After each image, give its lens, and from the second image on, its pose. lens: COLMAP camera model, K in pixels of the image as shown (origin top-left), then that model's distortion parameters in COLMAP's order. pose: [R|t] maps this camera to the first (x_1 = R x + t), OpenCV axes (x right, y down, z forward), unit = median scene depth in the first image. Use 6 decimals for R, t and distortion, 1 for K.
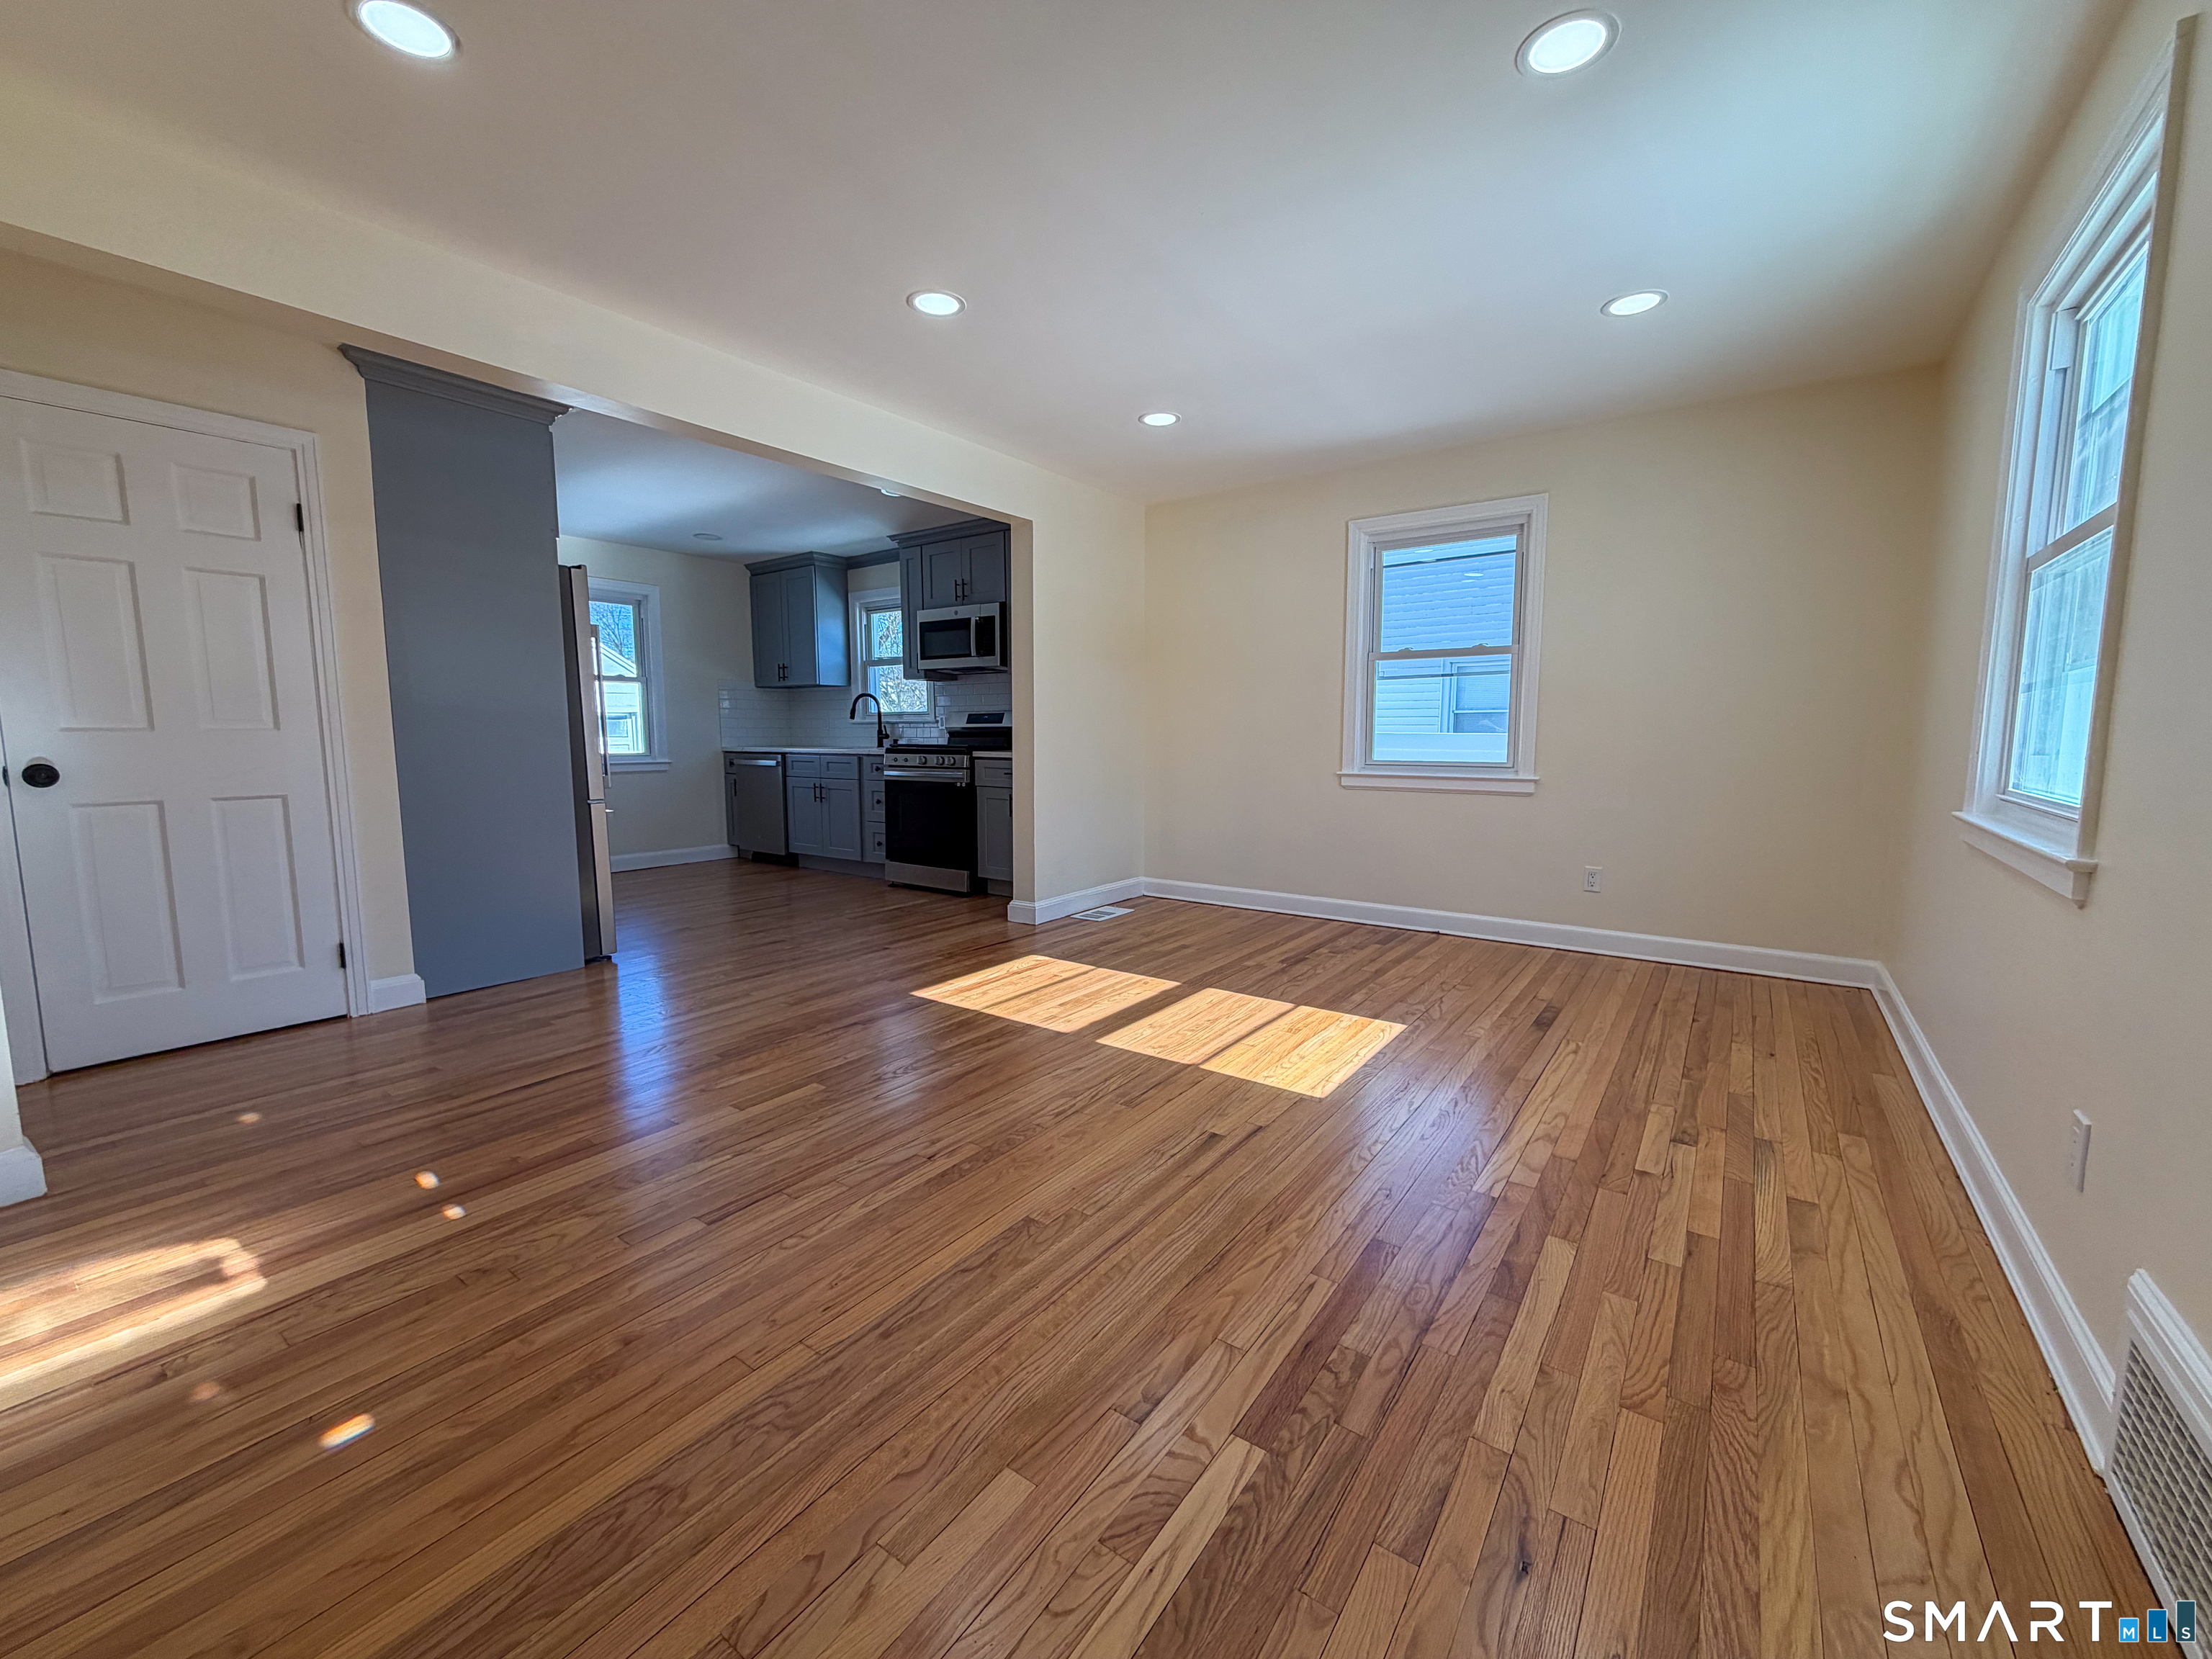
lens RADIAL K [[891.0, 0, 1106.0], [0, 891.0, 829.5], [0, 0, 1]] dist [-0.001667, -0.000282]
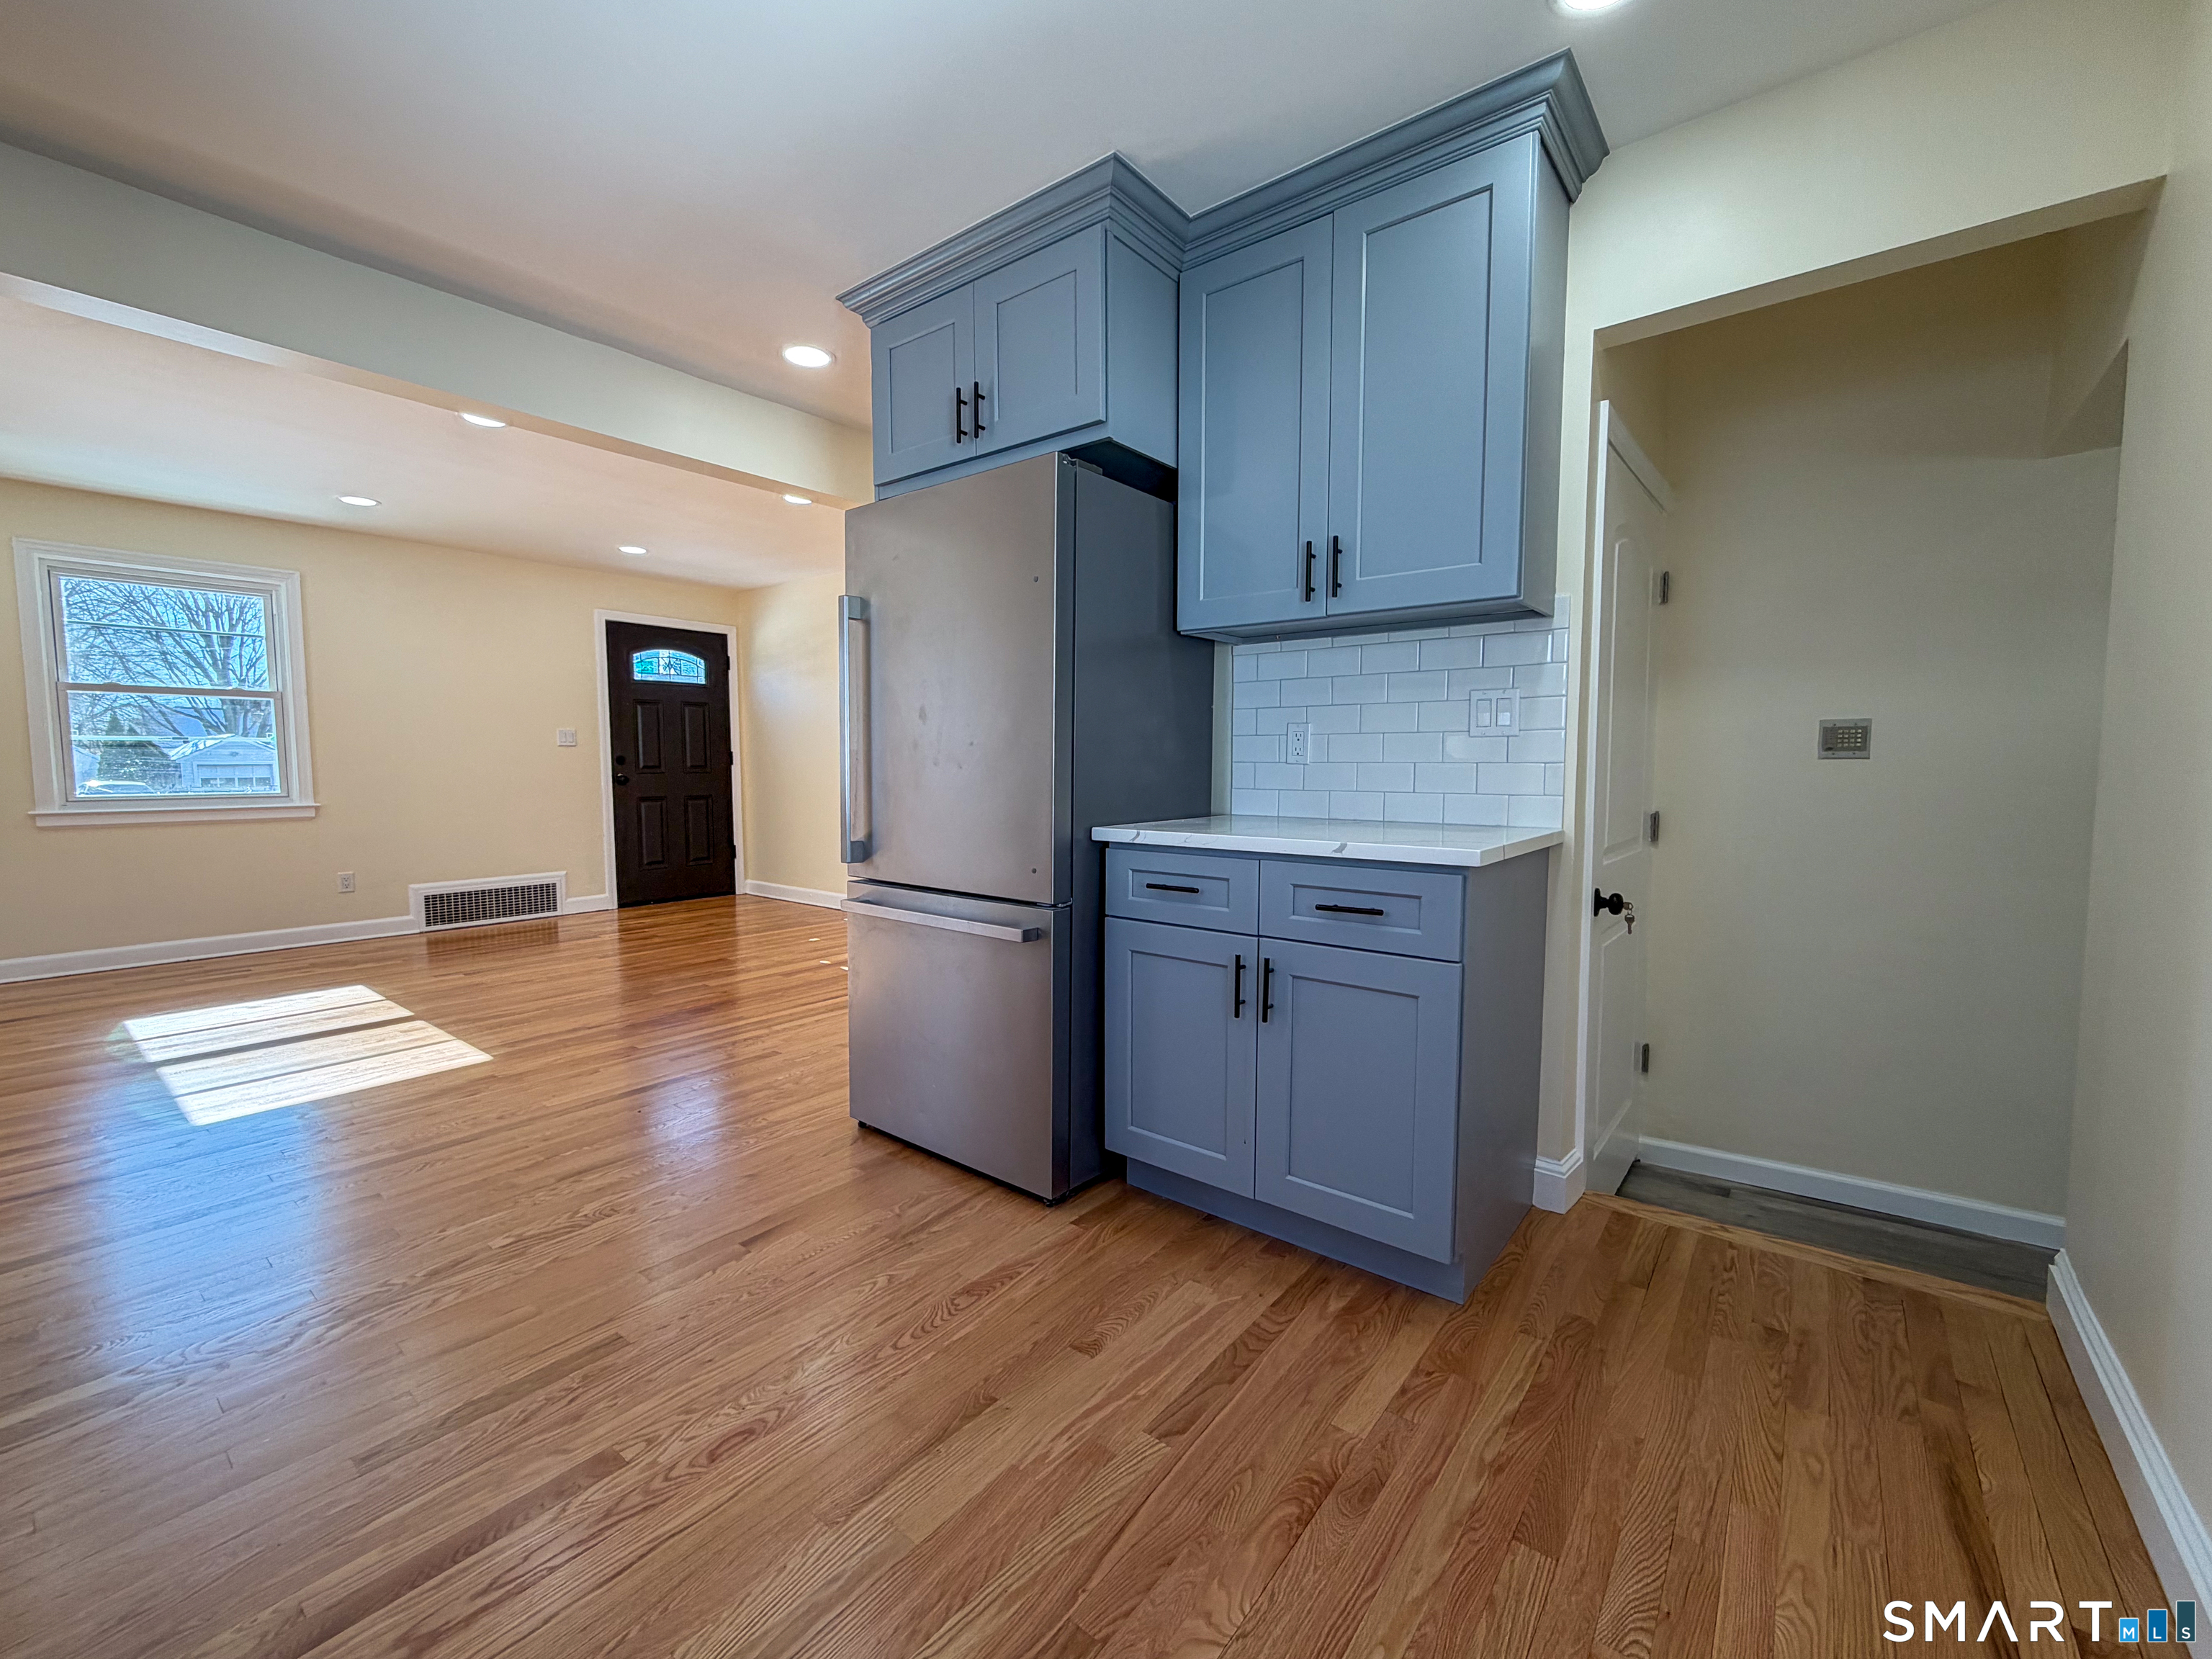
lens RADIAL K [[915.5, 0, 1094.8], [0, 915.5, 828.3], [0, 0, 1]] dist [-0.000456, -0.000335]
pose [[-0.998879, 0.000215, 0.047336, -0.716002], [0.008996, 0.982630, 0.185355, -0.172587], [-0.046474, 0.185573, -0.981531, 1.507825]]
